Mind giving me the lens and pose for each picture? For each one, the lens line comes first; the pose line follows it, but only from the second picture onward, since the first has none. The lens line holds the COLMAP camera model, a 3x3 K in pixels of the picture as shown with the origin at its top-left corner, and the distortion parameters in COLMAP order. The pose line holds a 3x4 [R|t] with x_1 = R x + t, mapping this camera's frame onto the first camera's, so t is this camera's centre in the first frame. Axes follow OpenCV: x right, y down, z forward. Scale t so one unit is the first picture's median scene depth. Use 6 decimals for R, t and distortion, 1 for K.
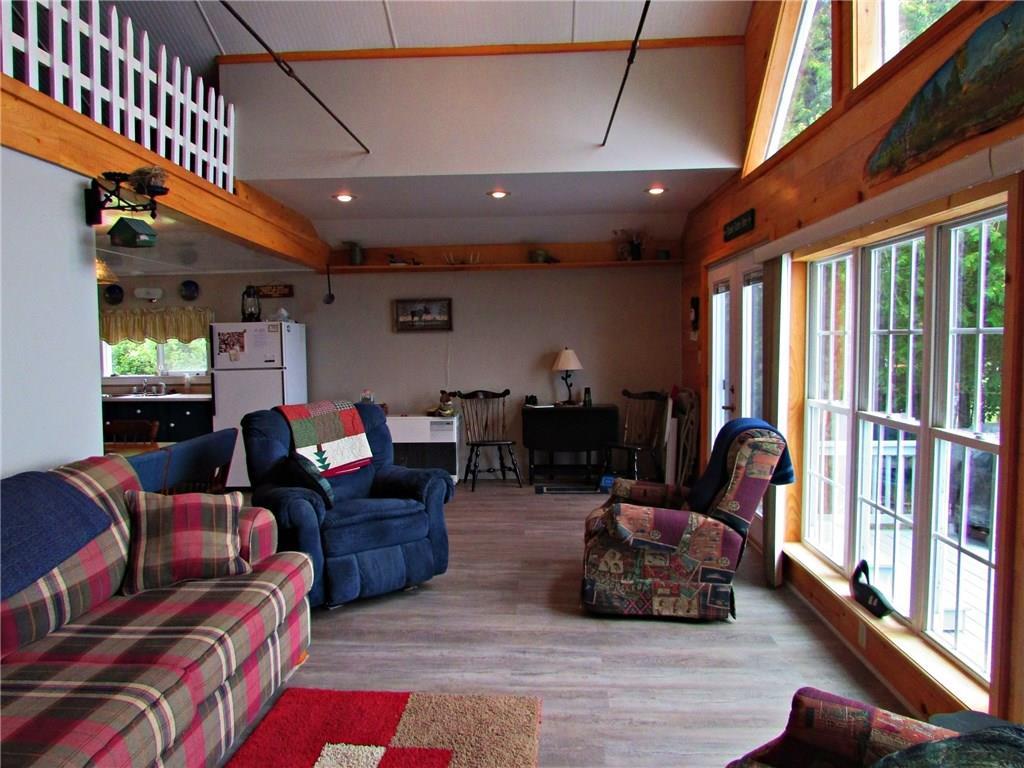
lens RADIAL K [[731.6, 0, 509.6], [0, 731.6, 366.2], [0, 0, 1]] dist [-0.031118, 0.021945]
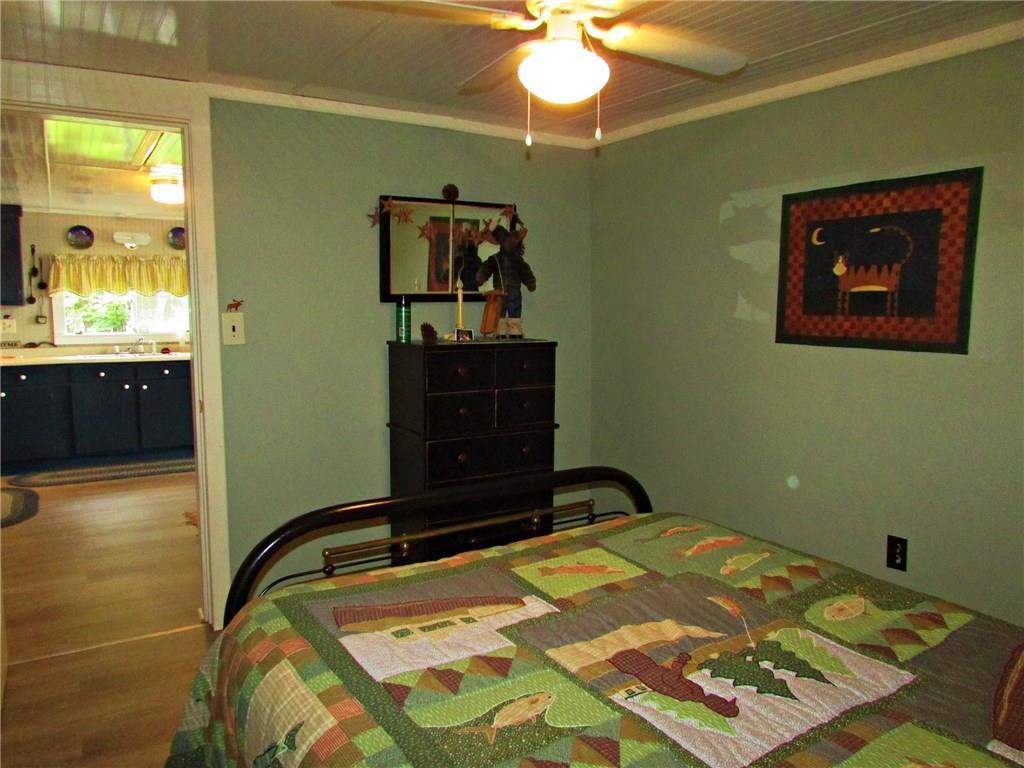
lens RADIAL K [[731.6, 0, 517.0], [0, 731.6, 380.6], [0, 0, 1]] dist [-0.031118, 0.021945]
pose [[0.814594, -0.039845, 0.578661, -1.063445], [-0.000532, 0.997586, 0.069440, 0.016265], [-0.580031, -0.056874, 0.812606, 0.015836]]
